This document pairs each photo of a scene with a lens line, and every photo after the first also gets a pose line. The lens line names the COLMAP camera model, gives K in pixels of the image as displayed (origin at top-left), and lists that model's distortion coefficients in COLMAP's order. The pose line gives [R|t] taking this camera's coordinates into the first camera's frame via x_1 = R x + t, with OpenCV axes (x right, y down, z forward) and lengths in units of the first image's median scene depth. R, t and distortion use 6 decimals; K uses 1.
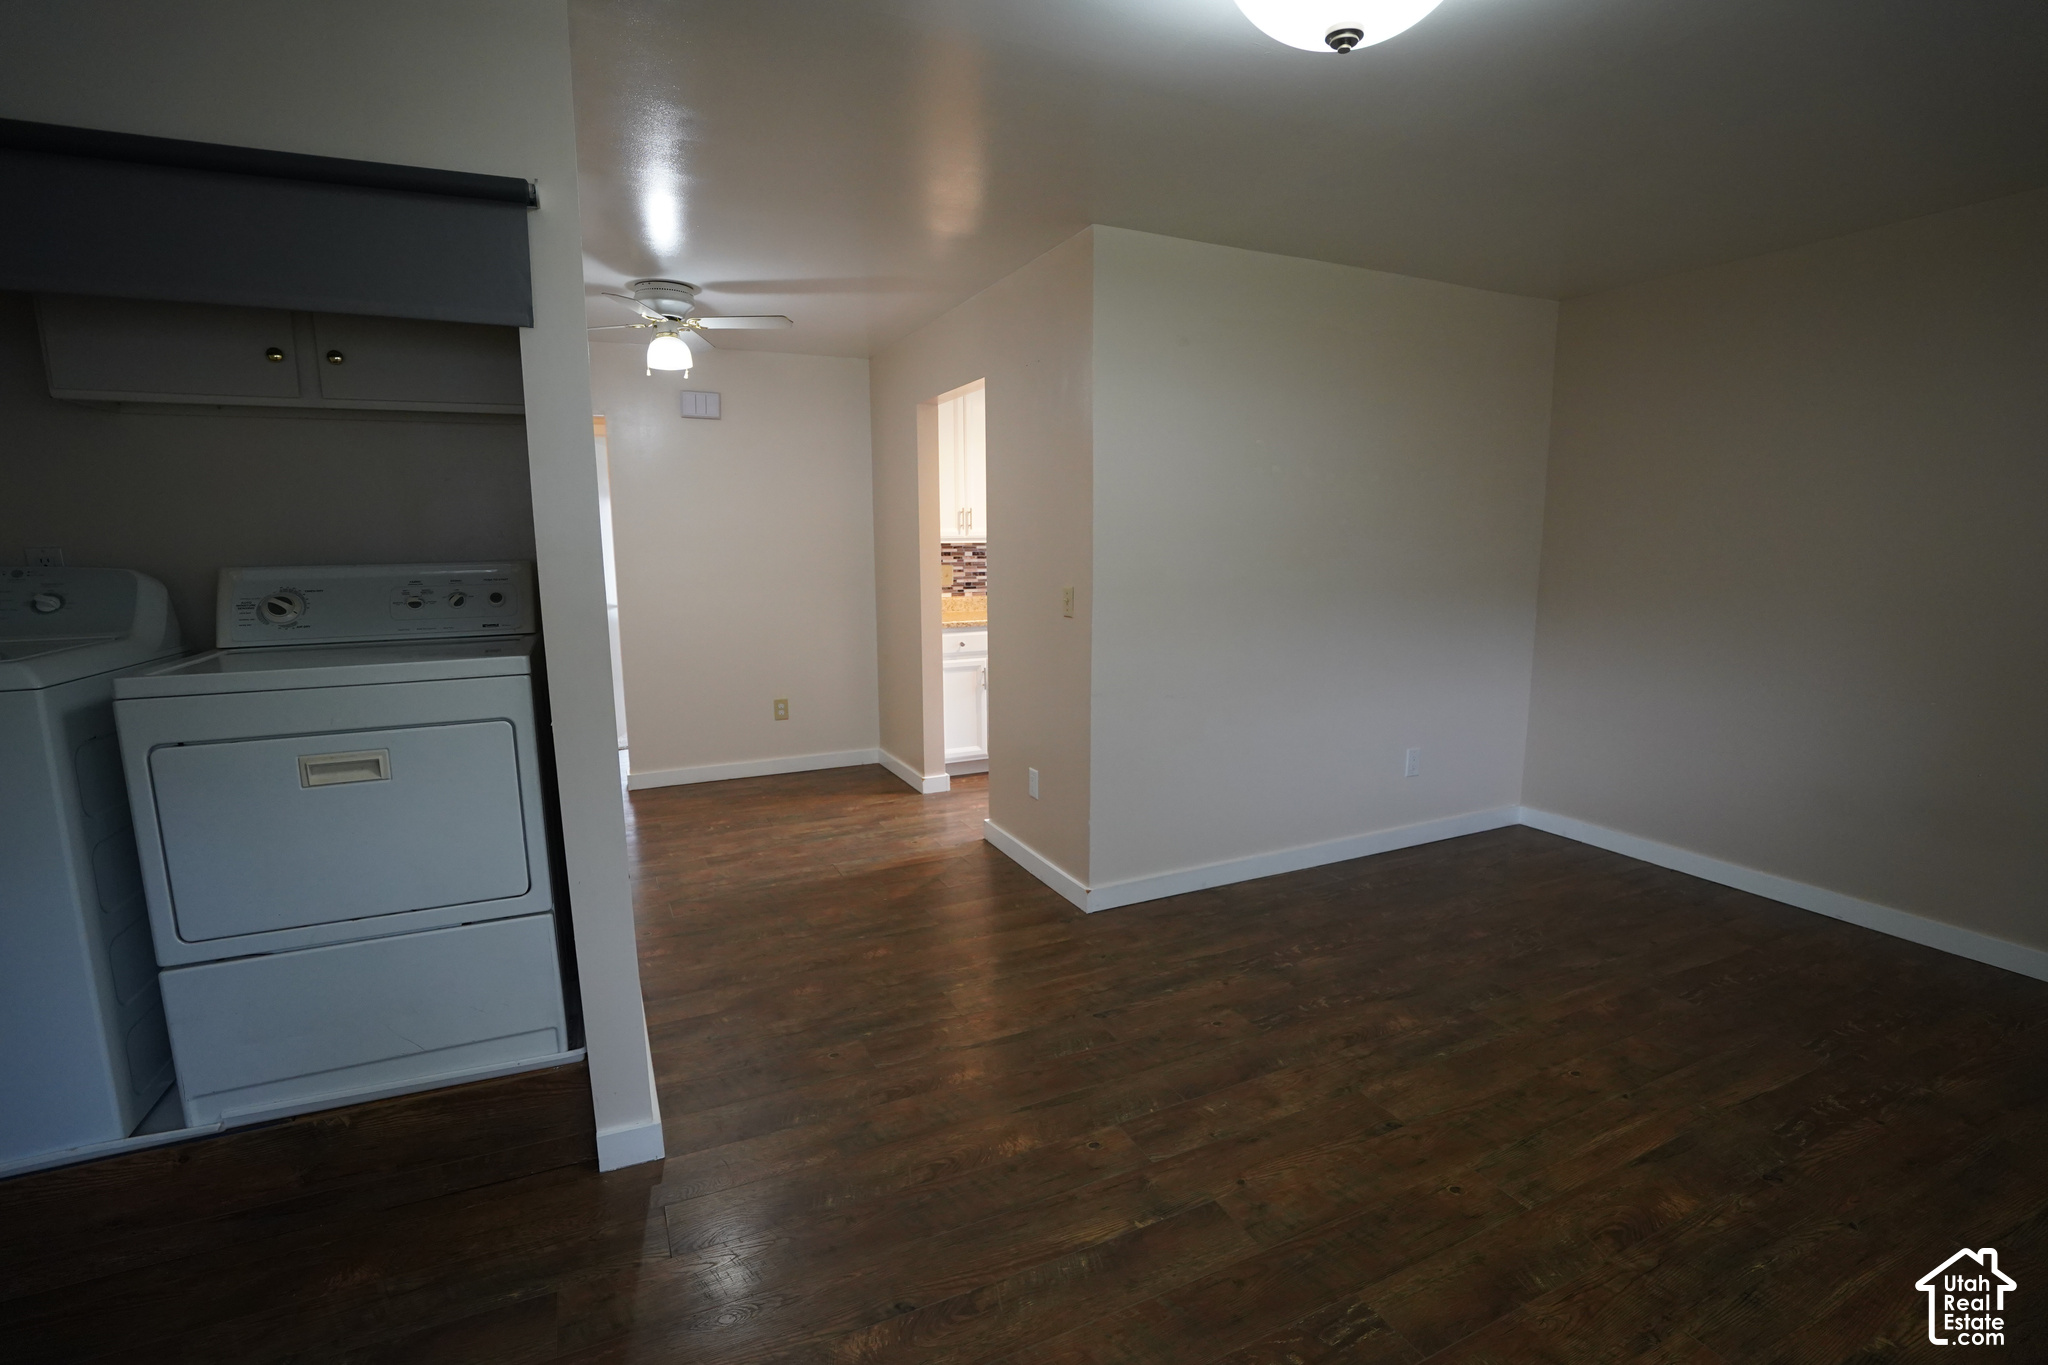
lens RADIAL K [[946.4, 0, 1022.0], [0, 946.4, 693.1], [0, 0, 1]] dist [-0.060899, 0.030029]
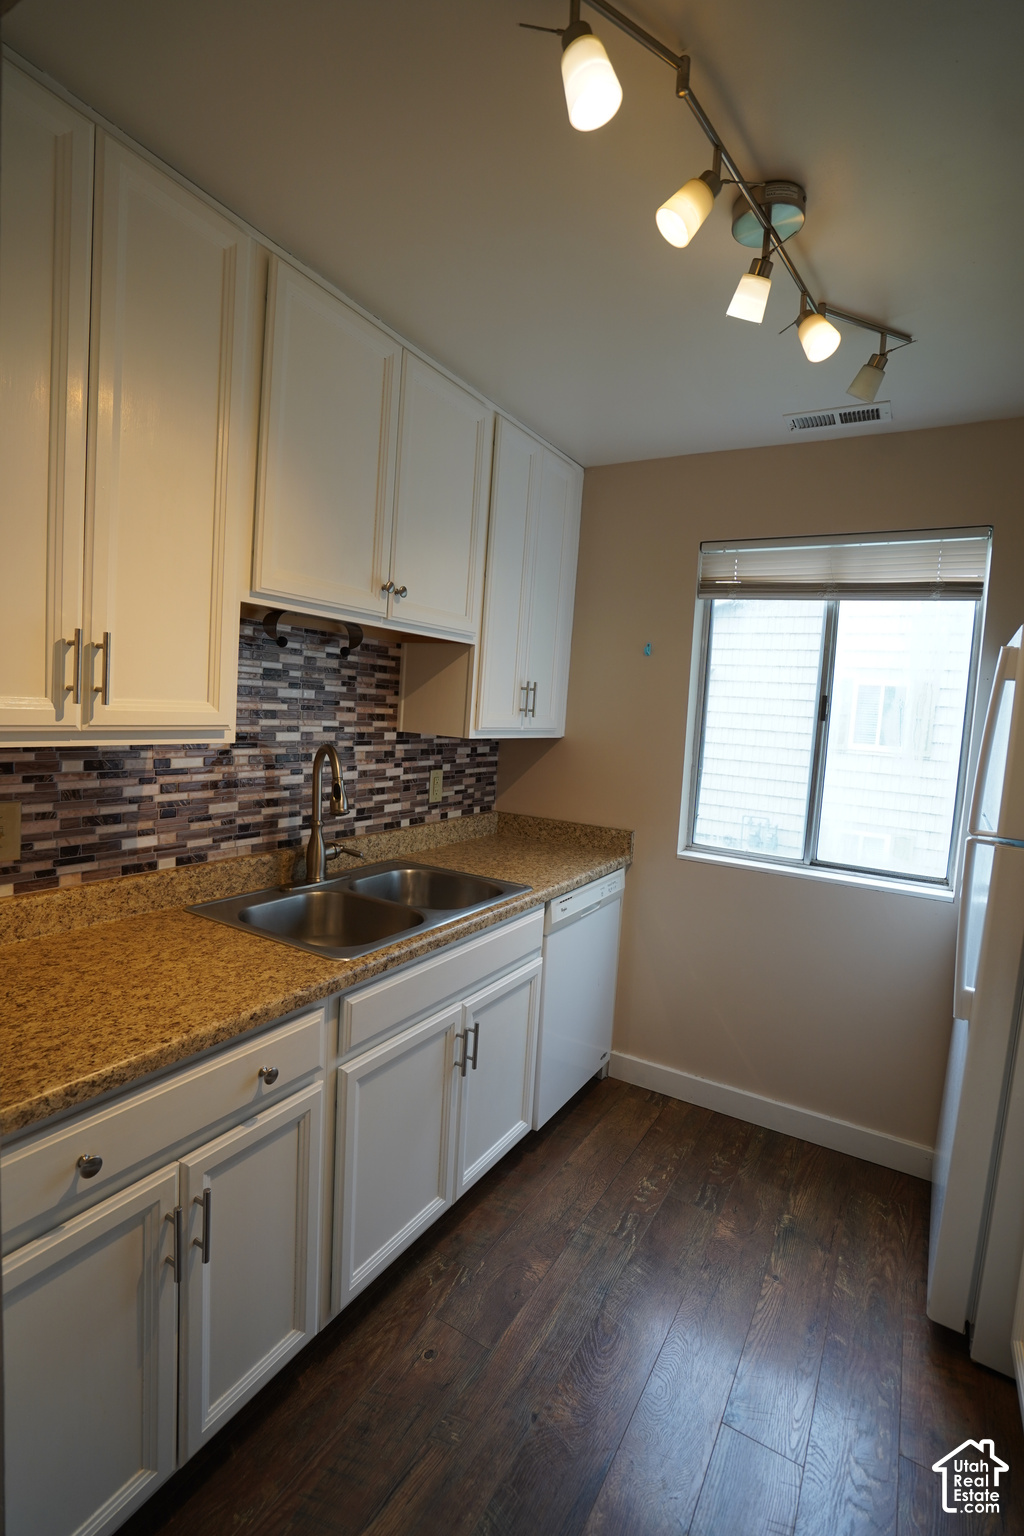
lens RADIAL K [[710.5, 0, 512.0], [0, 710.5, 768.0], [0, 0, 1]] dist [-0.058446, 0.029884]
pose [[0.828118, 0.004794, 0.560533, -0.093698], [0.029802, 0.998173, -0.052565, -0.181213], [-0.559761, 0.060235, 0.826462, 0.980049]]
